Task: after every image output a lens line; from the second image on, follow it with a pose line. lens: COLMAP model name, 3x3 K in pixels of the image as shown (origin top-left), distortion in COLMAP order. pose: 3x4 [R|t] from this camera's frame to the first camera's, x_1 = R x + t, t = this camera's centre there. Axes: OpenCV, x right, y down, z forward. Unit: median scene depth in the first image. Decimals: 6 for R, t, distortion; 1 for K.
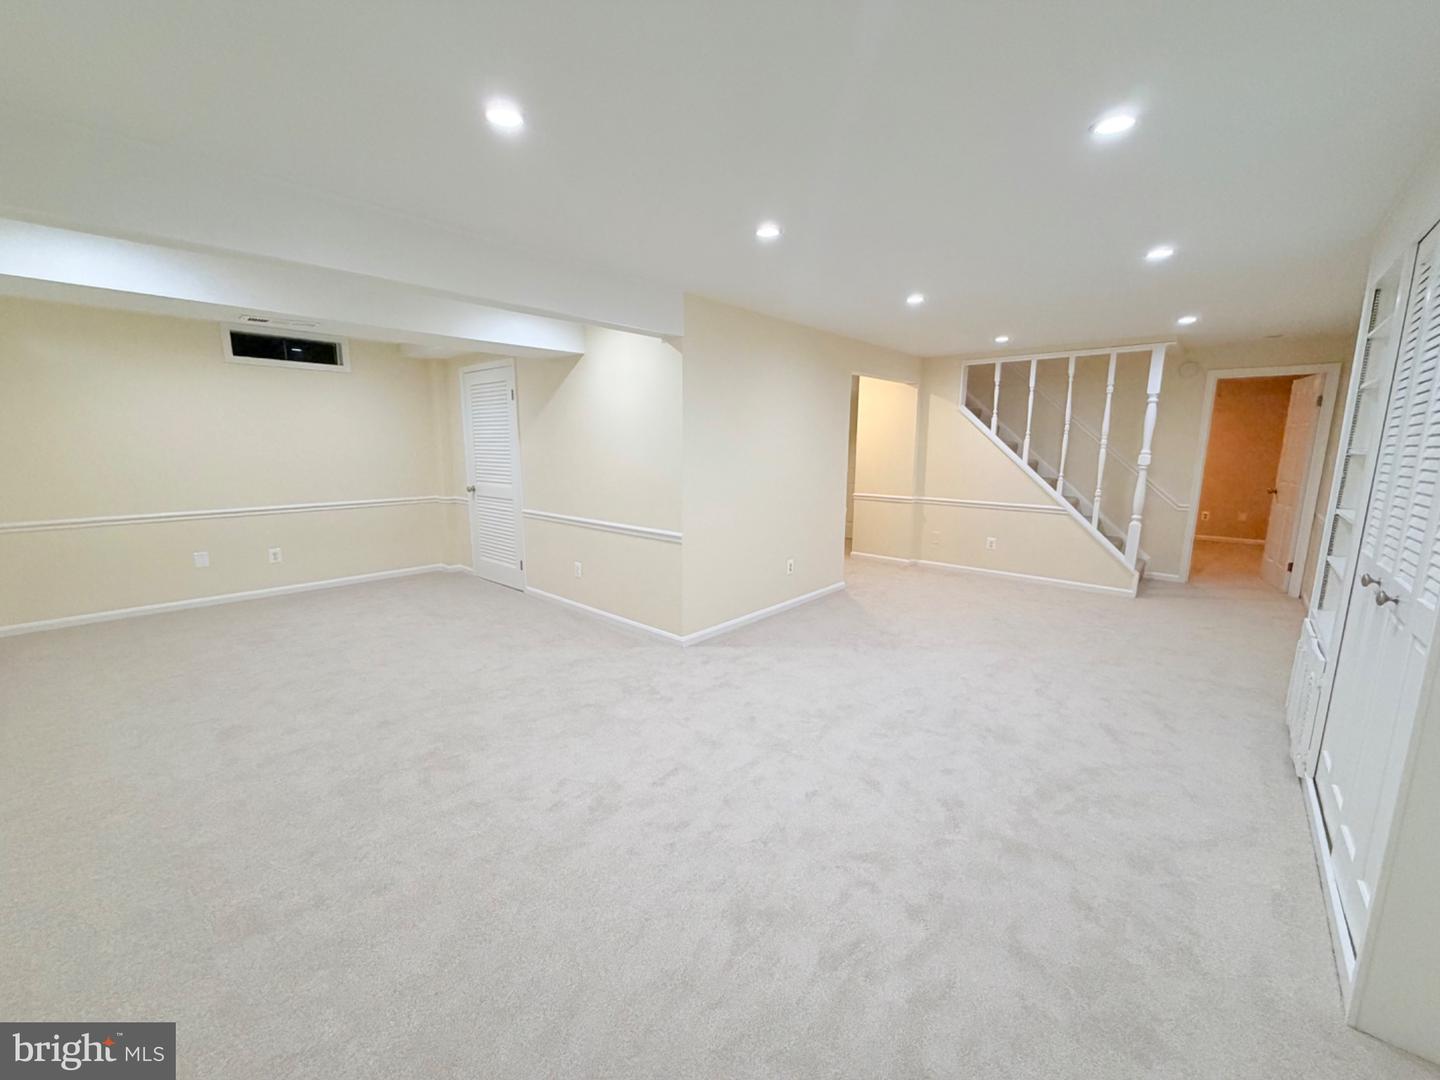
lens RADIAL K [[579.1, 0, 715.7], [0, 579.1, 539.6], [0, 0, 1]] dist [0.001772, 0.000342]
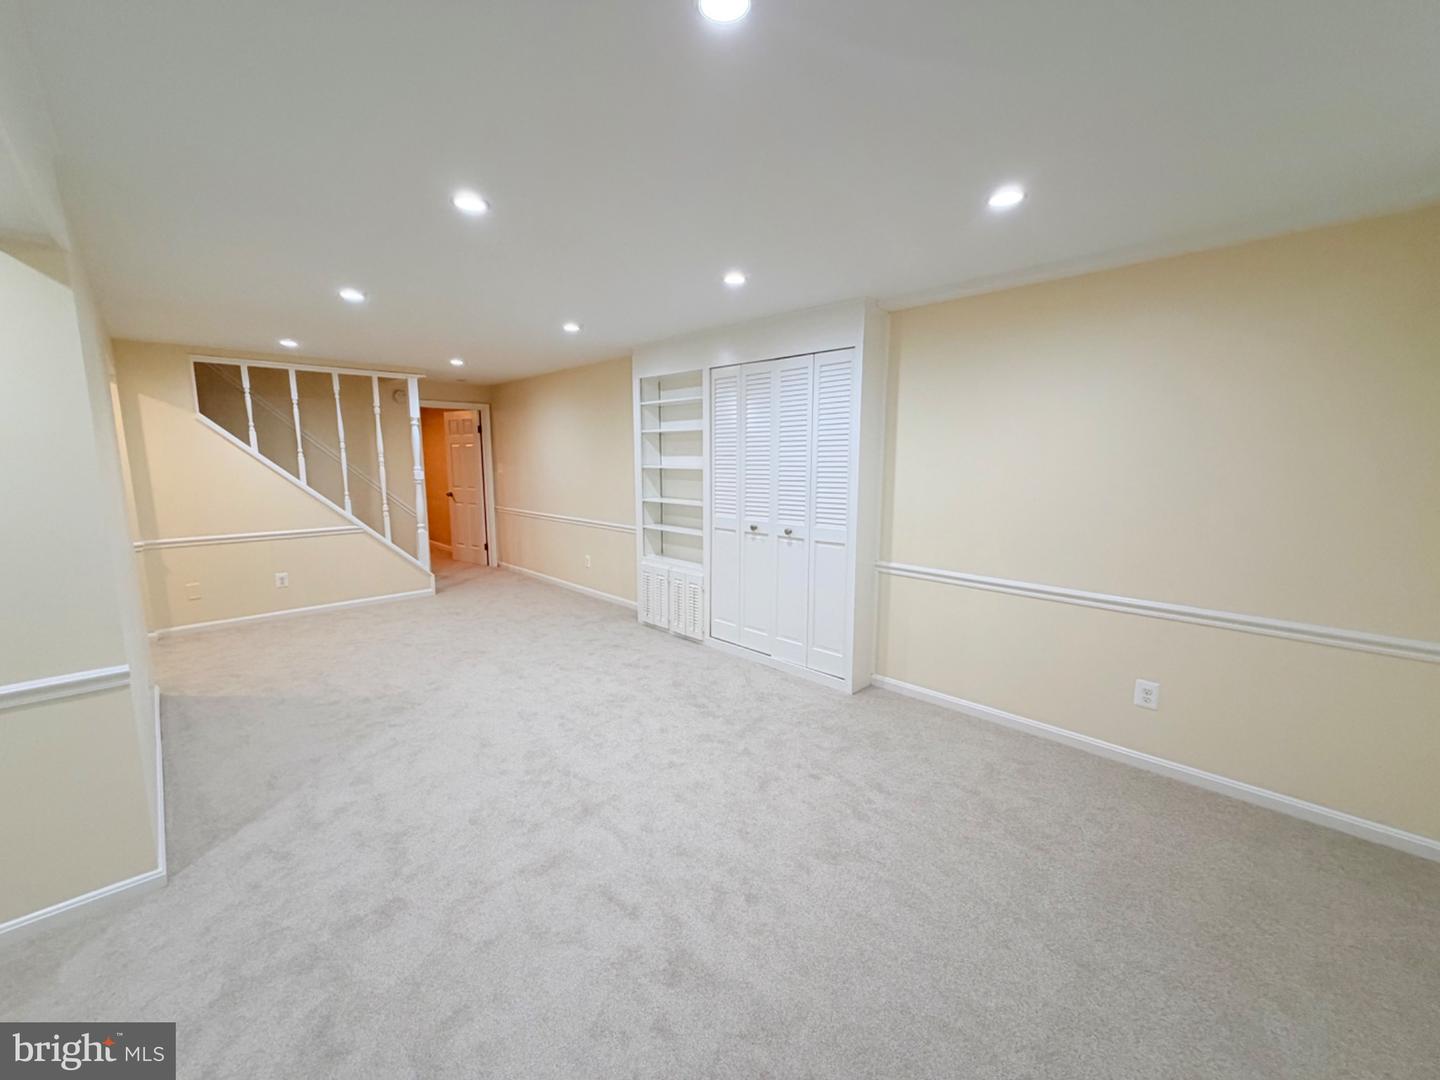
lens RADIAL K [[579.1, 0, 715.7], [0, 579.1, 540.6], [0, 0, 1]] dist [0.001772, 0.000342]
pose [[0.071090, -0.151873, 0.985840, -0.498018], [0.169039, 0.975879, 0.138149, -0.097759], [-0.983042, 0.156825, 0.095047, 0.470542]]
